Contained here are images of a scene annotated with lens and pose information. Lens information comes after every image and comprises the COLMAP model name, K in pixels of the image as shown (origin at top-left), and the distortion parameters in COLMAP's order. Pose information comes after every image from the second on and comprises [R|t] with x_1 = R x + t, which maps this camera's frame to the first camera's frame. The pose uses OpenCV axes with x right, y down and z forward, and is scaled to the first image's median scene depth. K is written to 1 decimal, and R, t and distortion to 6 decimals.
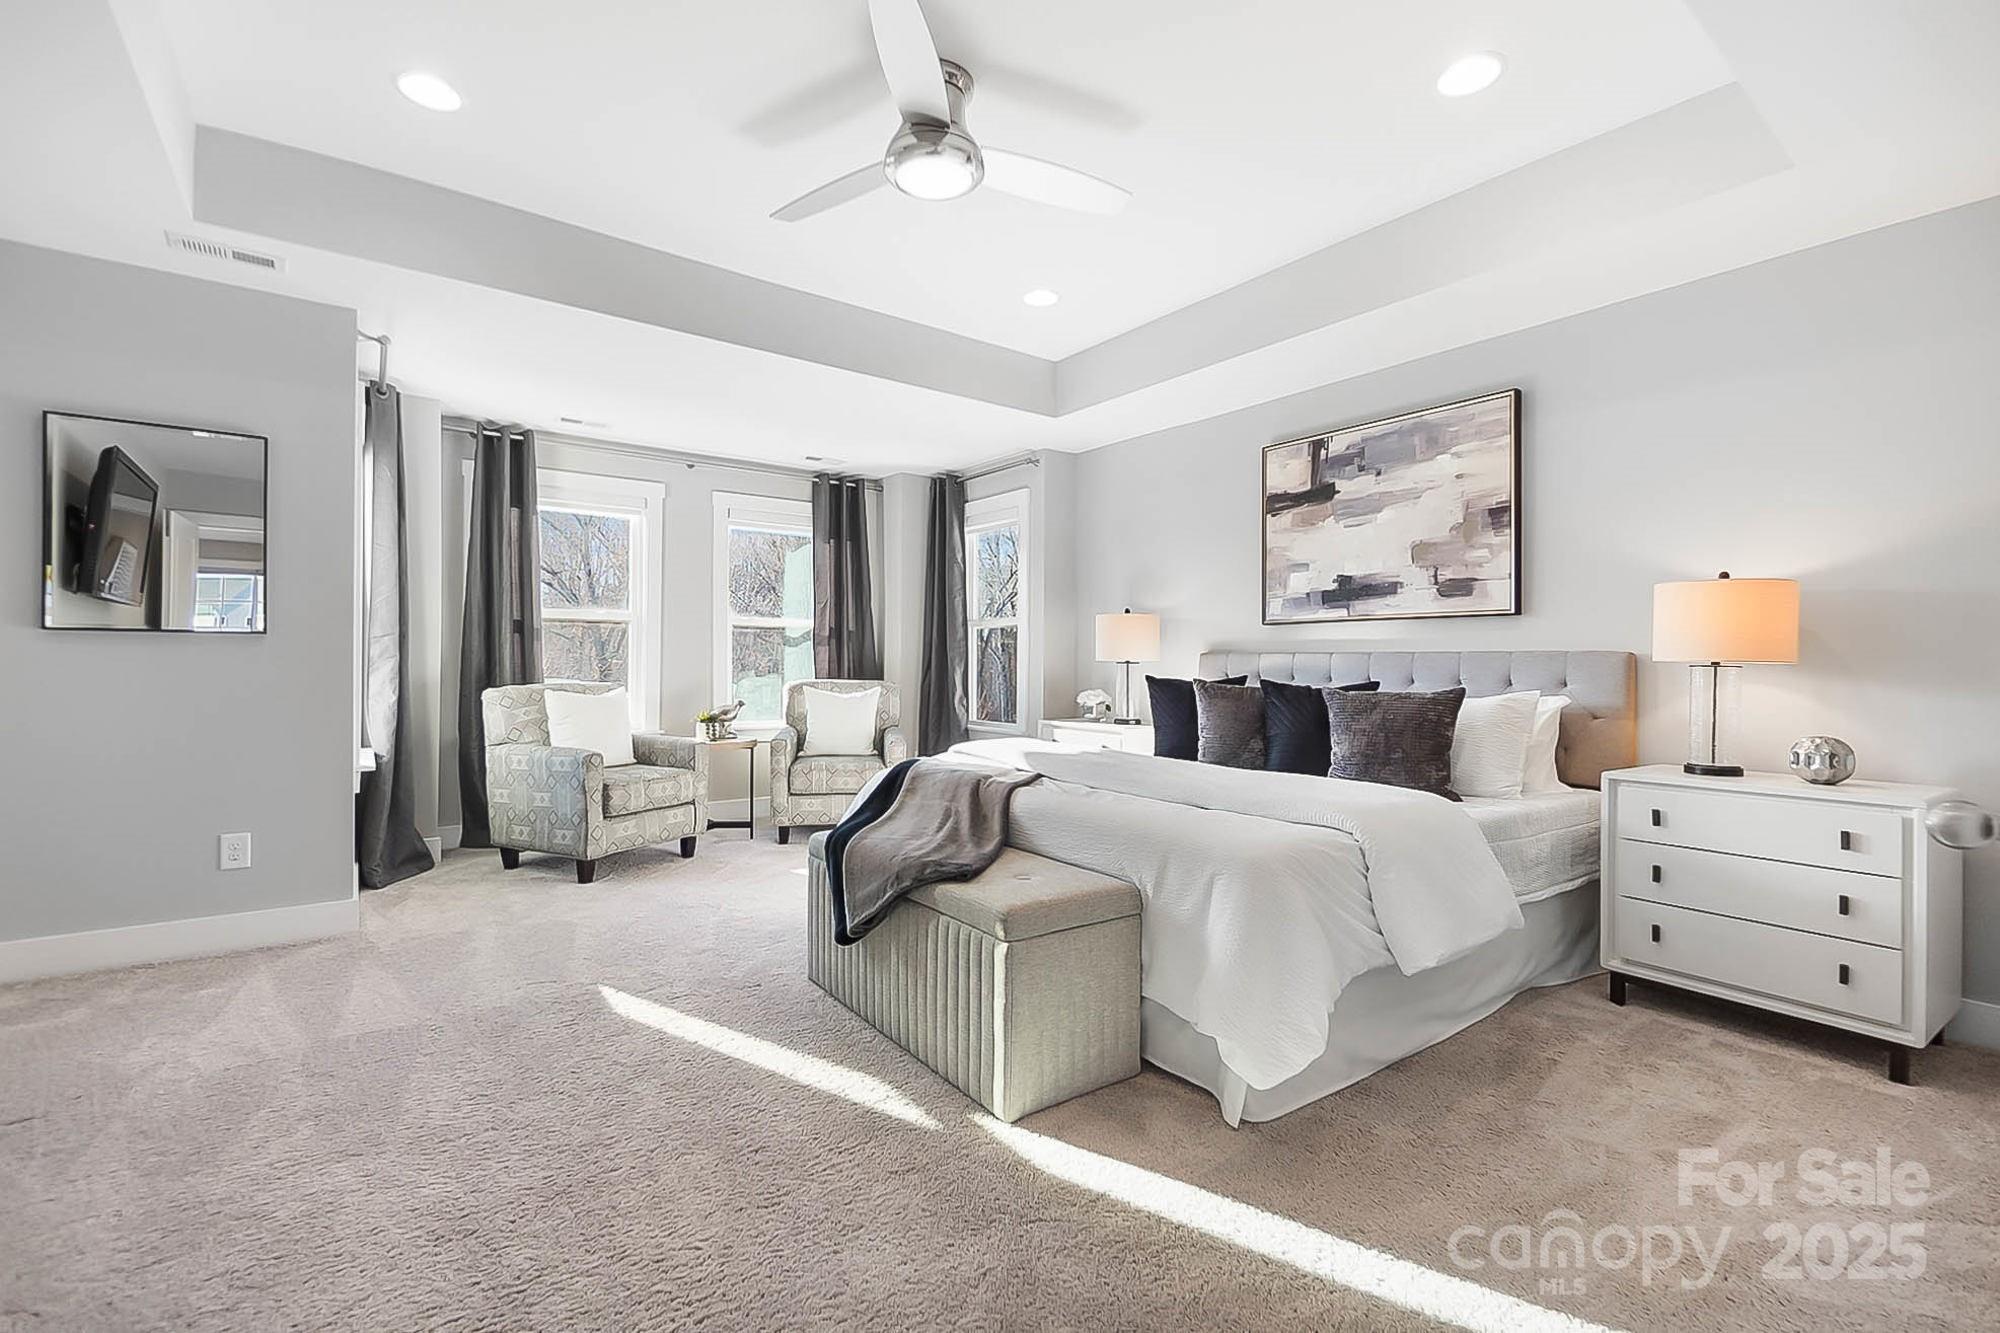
lens RADIAL K [[882.7, 0, 1004.8], [0, 882.7, 663.3], [0, 0, 1]] dist [-0.005675, -0.000259]
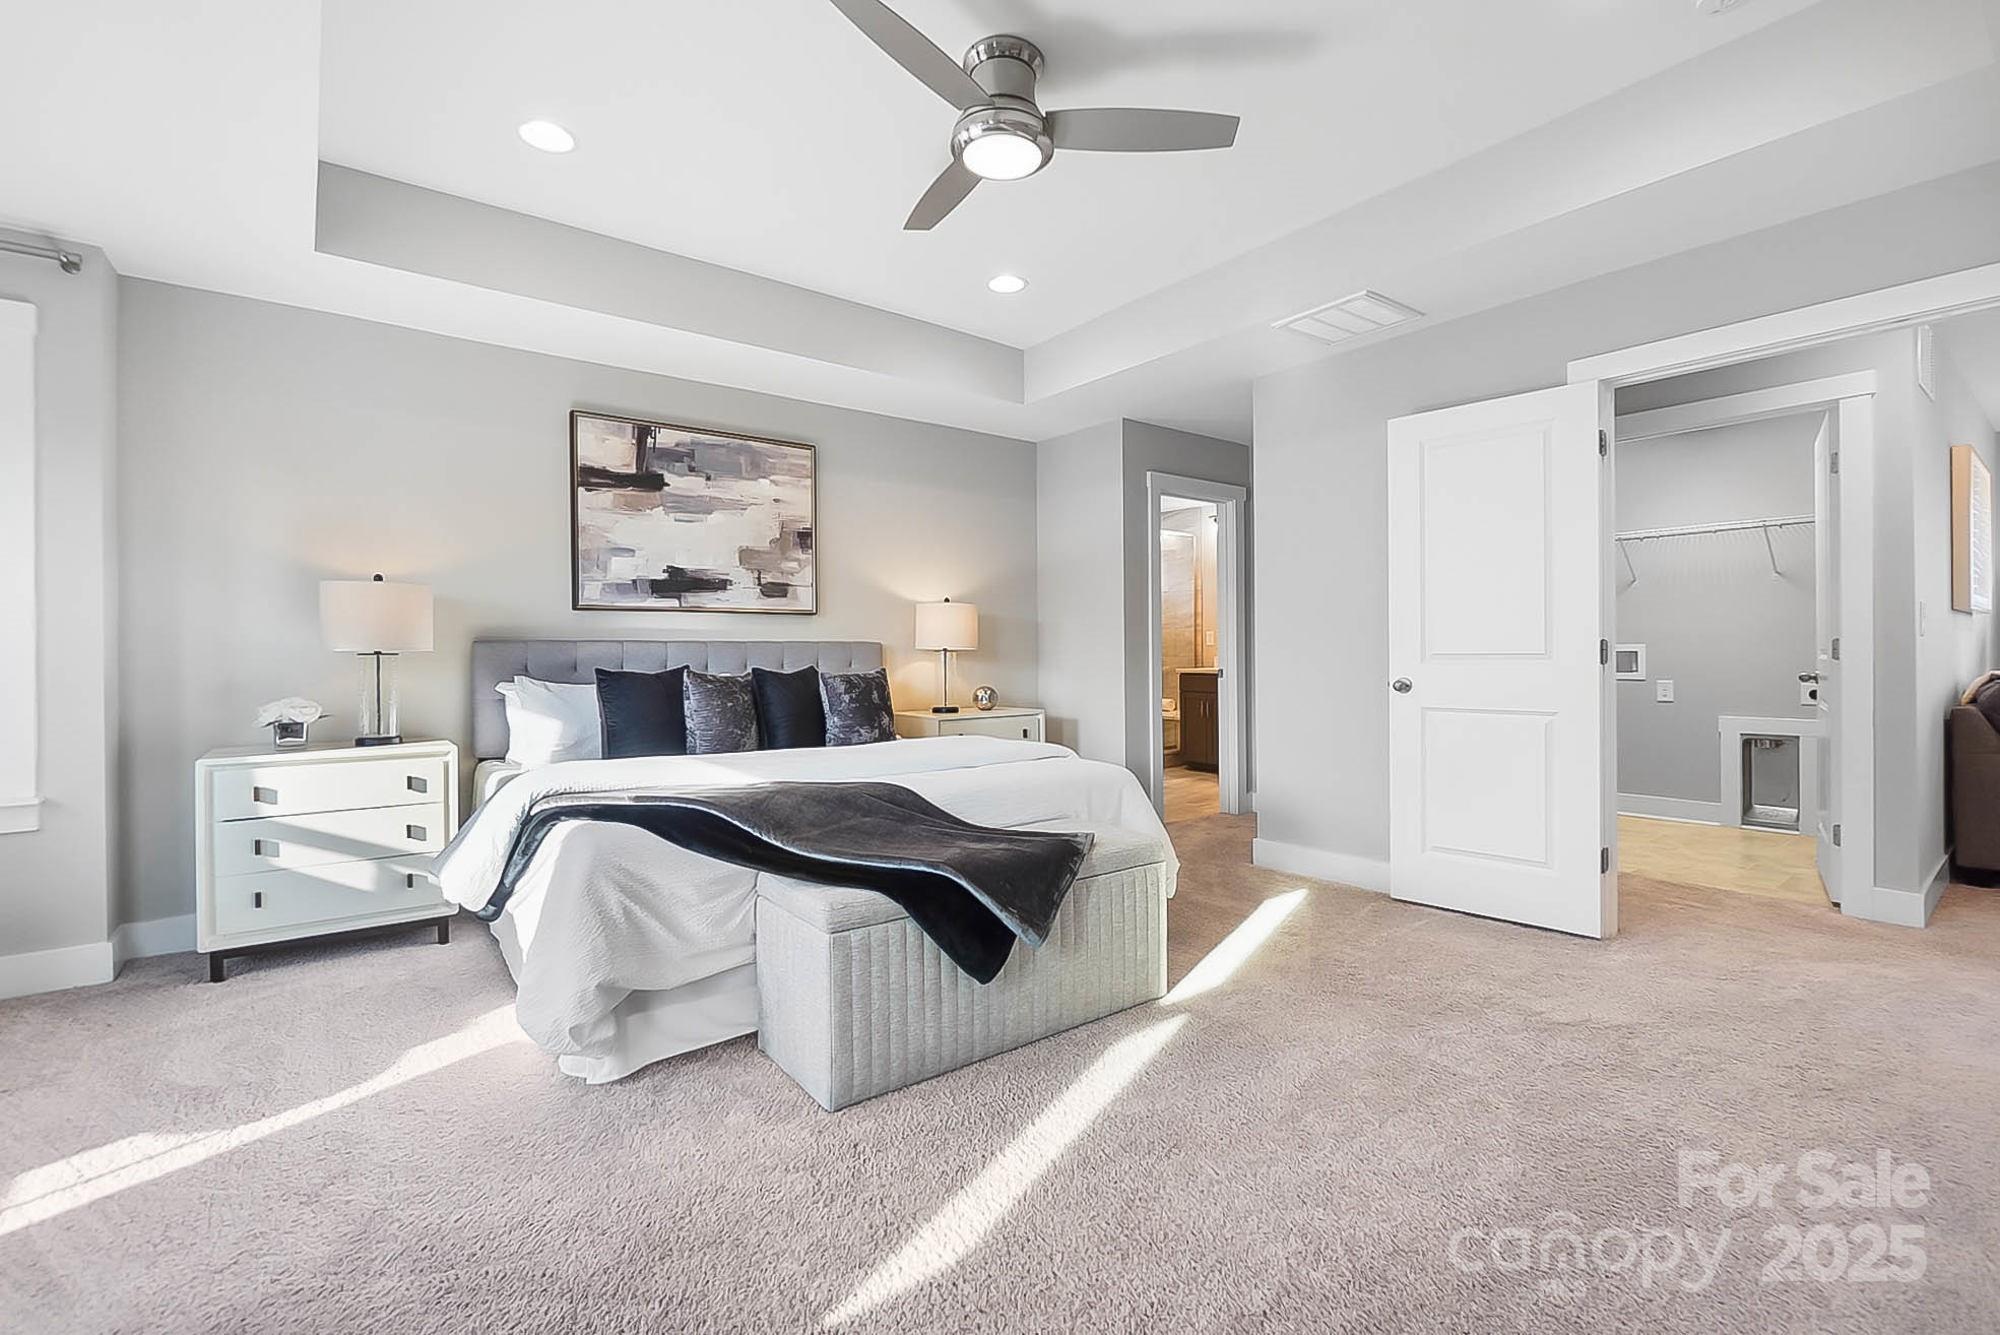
lens RADIAL K [[882.7, 0, 1004.5], [0, 882.7, 663.4], [0, 0, 1]] dist [-0.005675, -0.000259]
pose [[-0.037474, -0.033929, 0.998721, -0.680209], [-0.005301, 0.999416, 0.033754, -0.023325], [-0.999284, -0.004029, -0.037632, 0.655480]]
